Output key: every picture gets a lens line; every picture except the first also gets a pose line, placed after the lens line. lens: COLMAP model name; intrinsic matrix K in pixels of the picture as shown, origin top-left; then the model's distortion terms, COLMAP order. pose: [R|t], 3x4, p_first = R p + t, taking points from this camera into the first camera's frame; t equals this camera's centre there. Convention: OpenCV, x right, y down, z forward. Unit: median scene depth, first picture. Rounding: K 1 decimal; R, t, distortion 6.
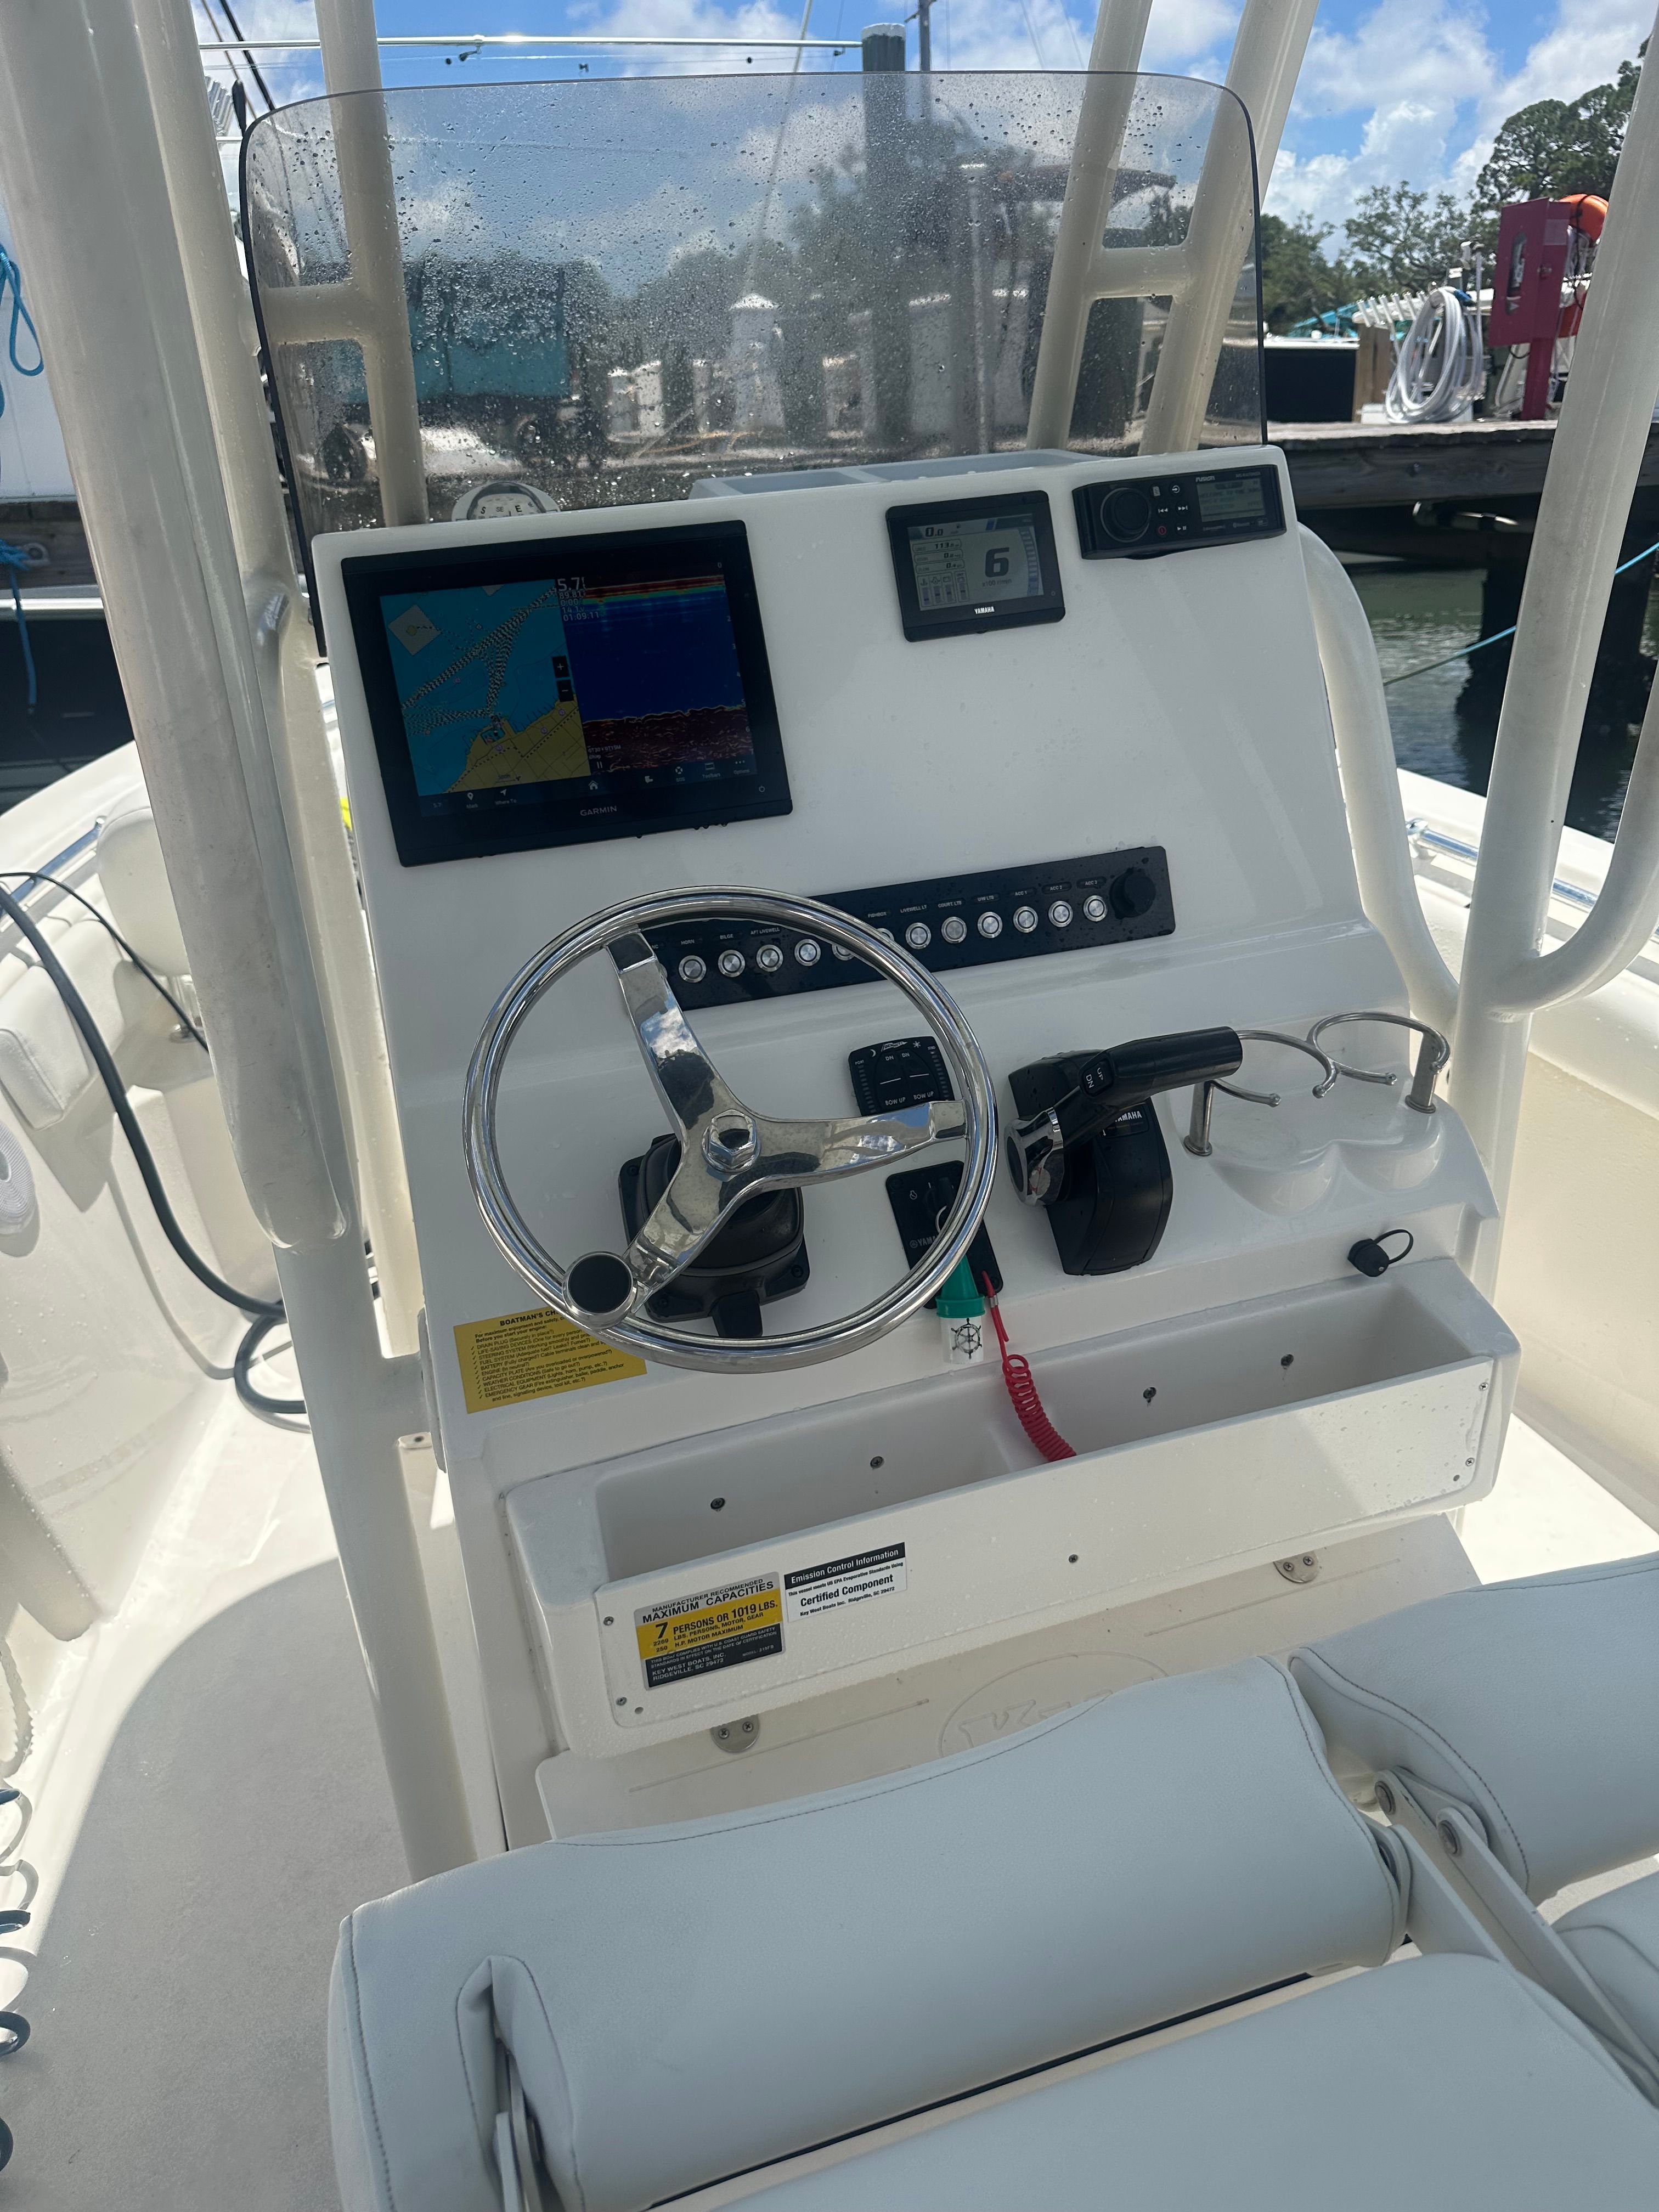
lens RADIAL K [[1553.6, 0, 831.8], [0, 1553.6, 1108.8], [0, 0, 1]] dist [0.164099, -0.269082]
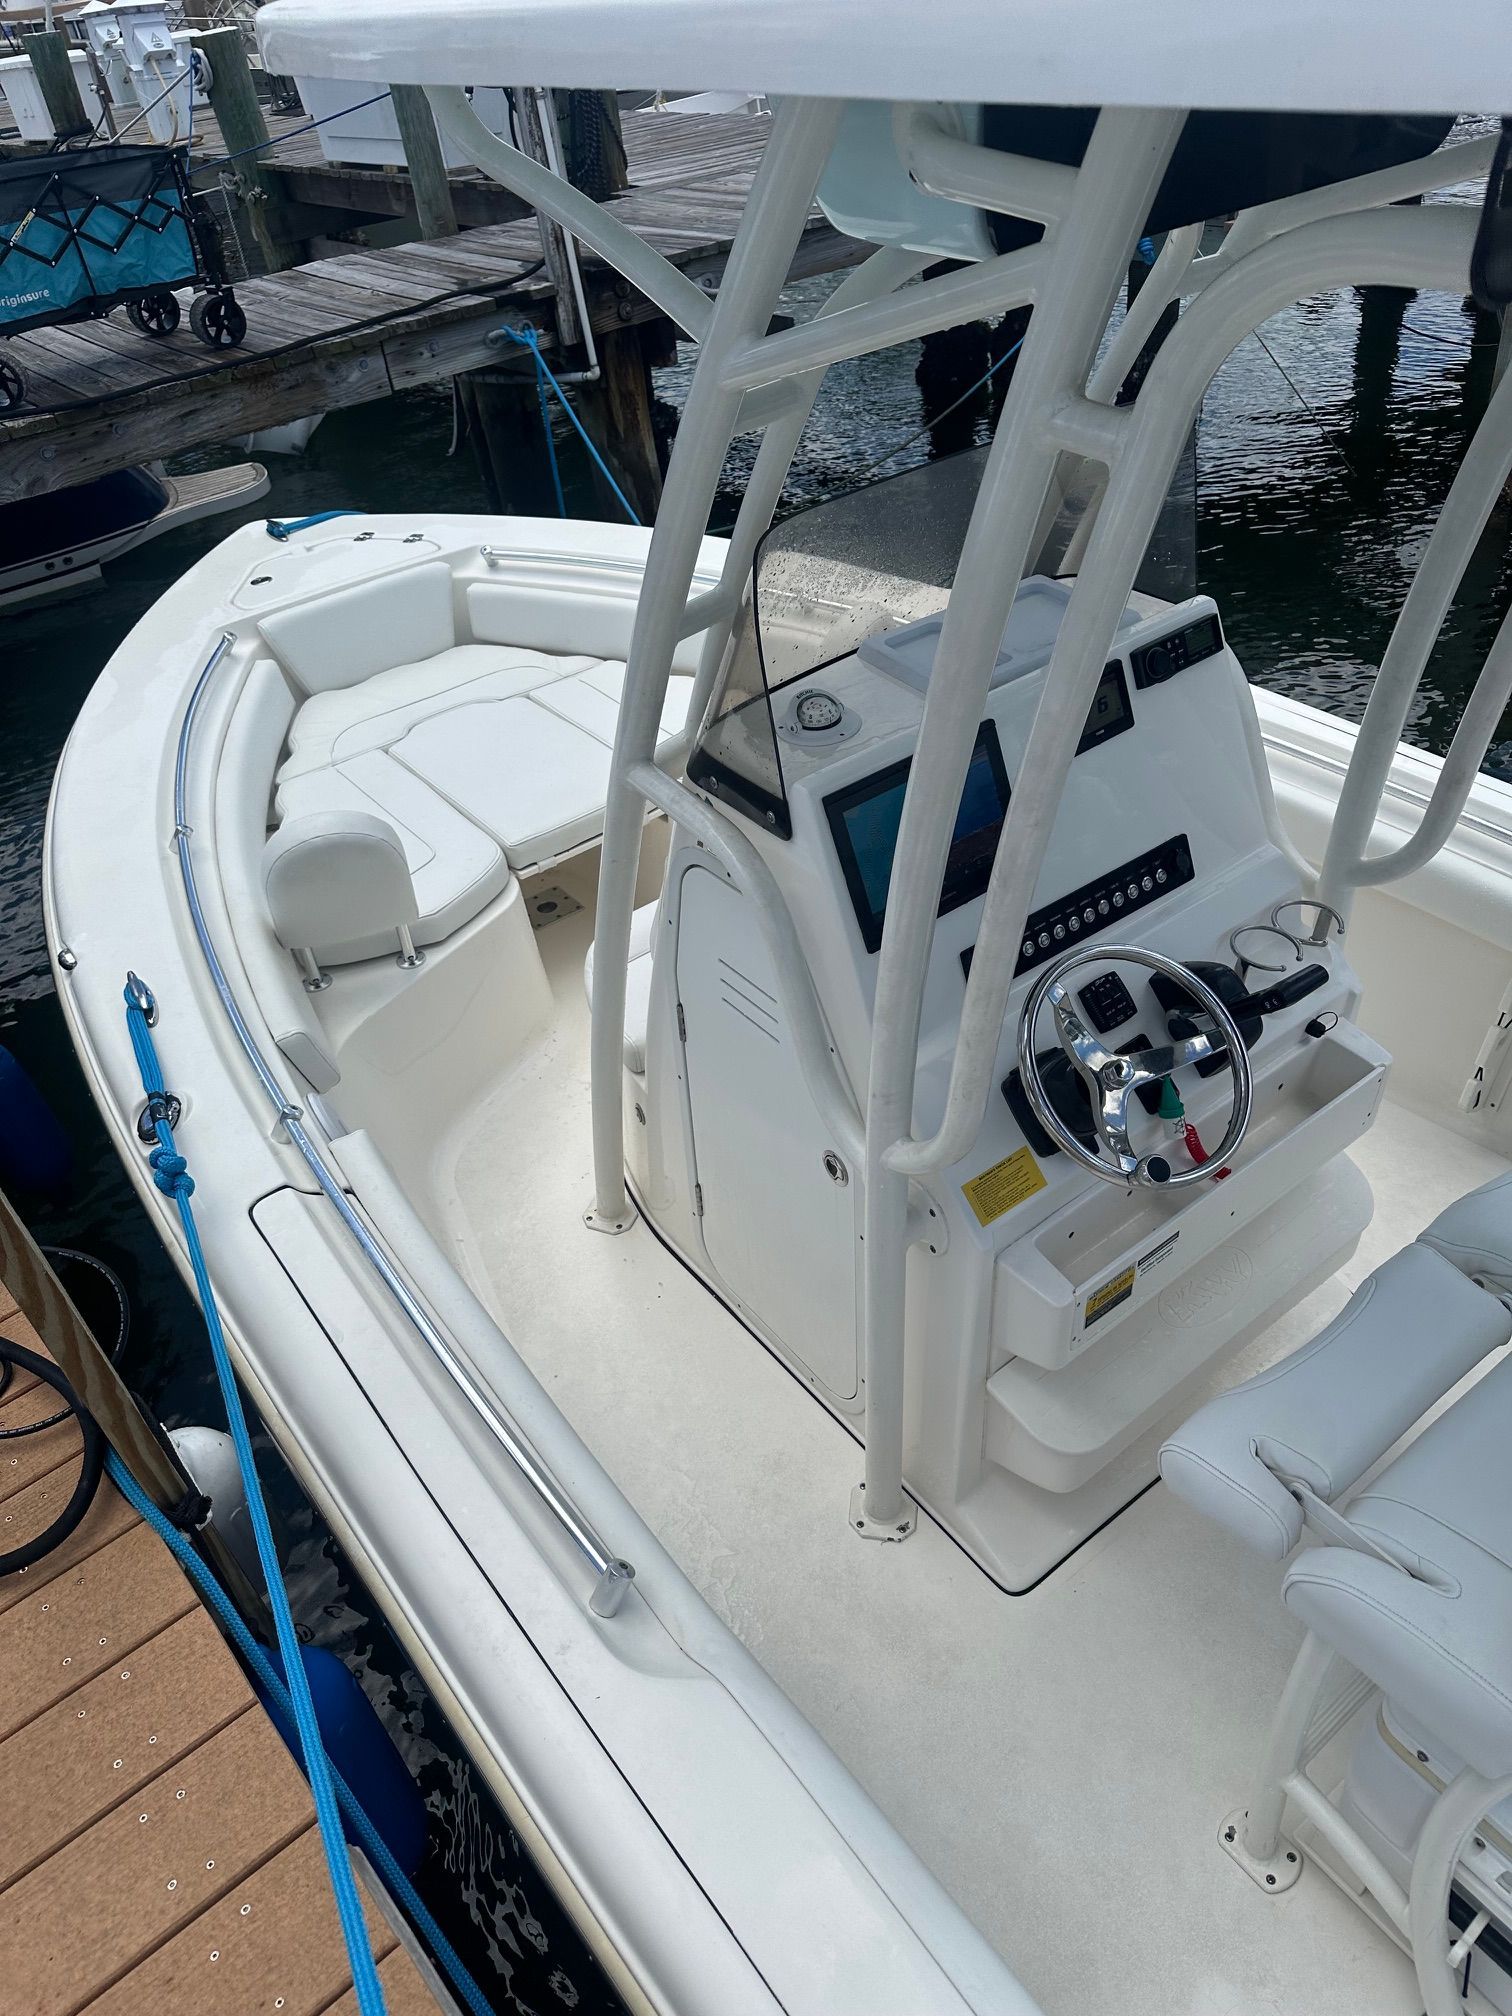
lens RADIAL K [[1415.9, 0, 758.1], [0, 1415.9, 1010.5], [0, 0, 1]] dist [0.164099, -0.269082]
pose [[0.937372, -0.226810, 0.264369, -0.784980], [0.171387, 0.961048, 0.216825, -0.437427], [-0.303250, -0.157936, 0.939732, -0.482078]]
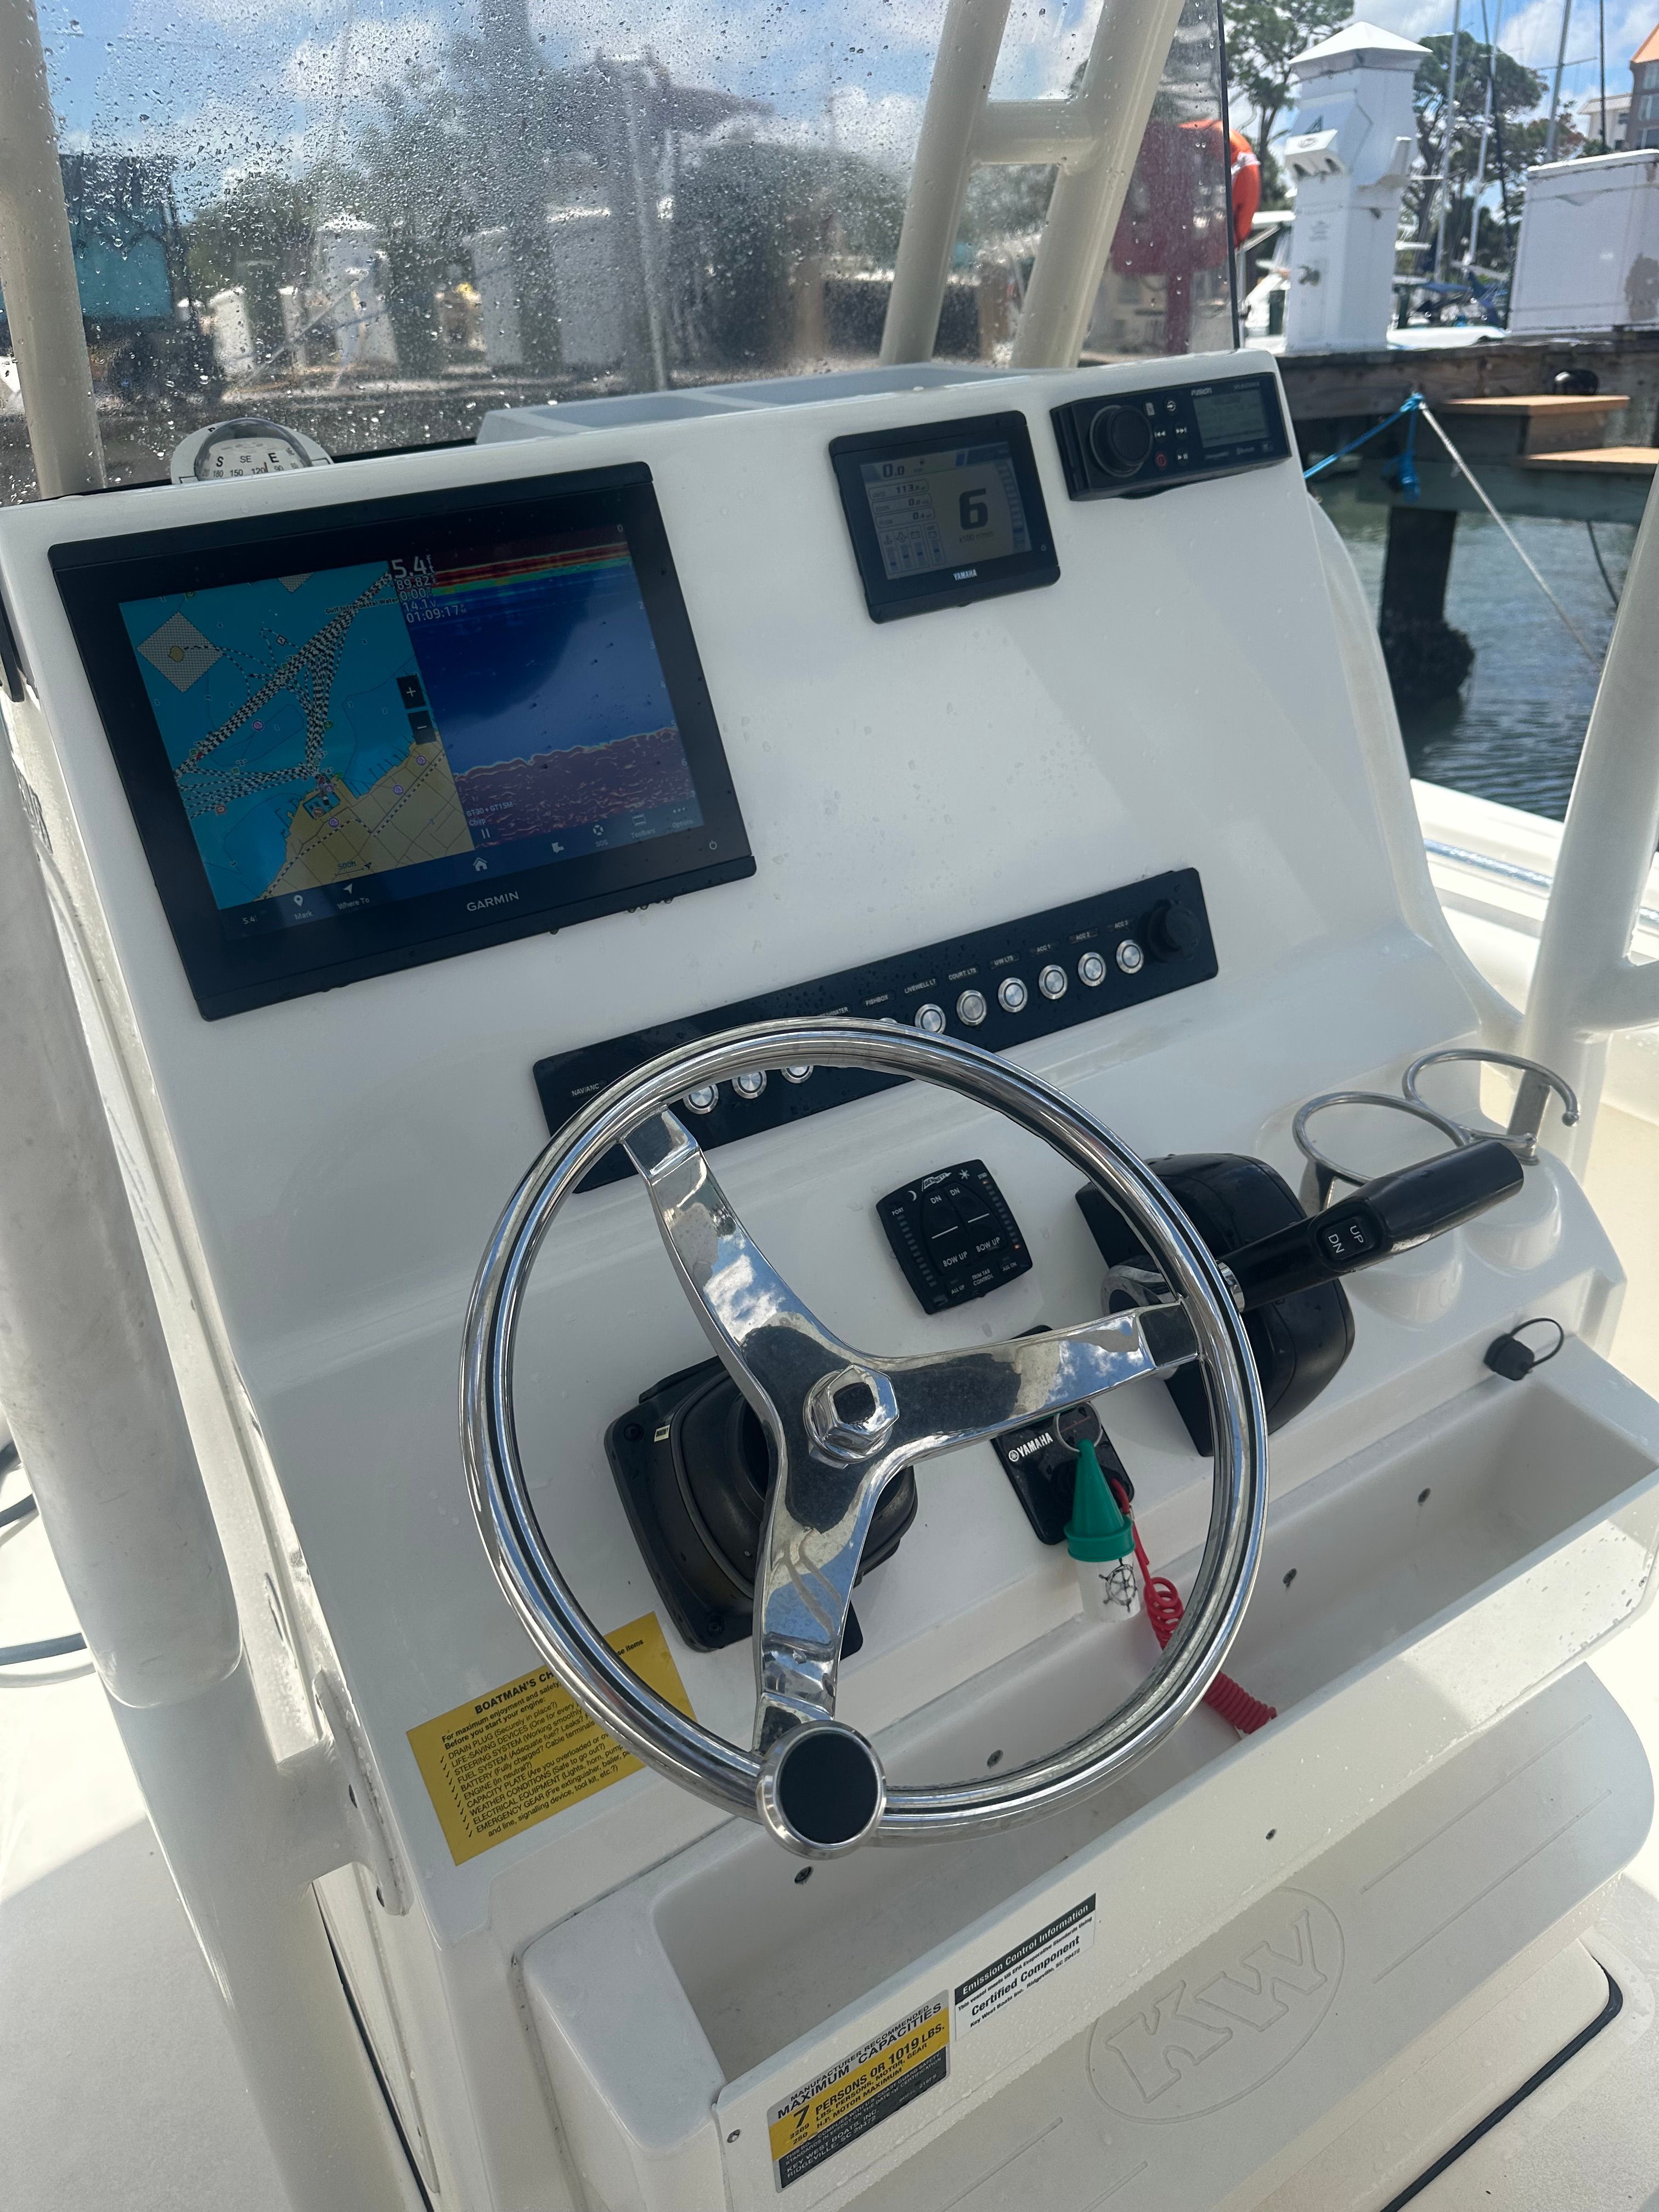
lens RADIAL K [[1565.7, 0, 830.7], [0, 1565.7, 1130.1], [0, 0, 1]] dist [0.091520, -0.131234]
pose [[0.966291, -0.127036, 0.223925, -0.164101], [0.118010, 0.991581, 0.053298, -0.105793], [-0.228811, -0.025076, 0.973148, 0.288571]]
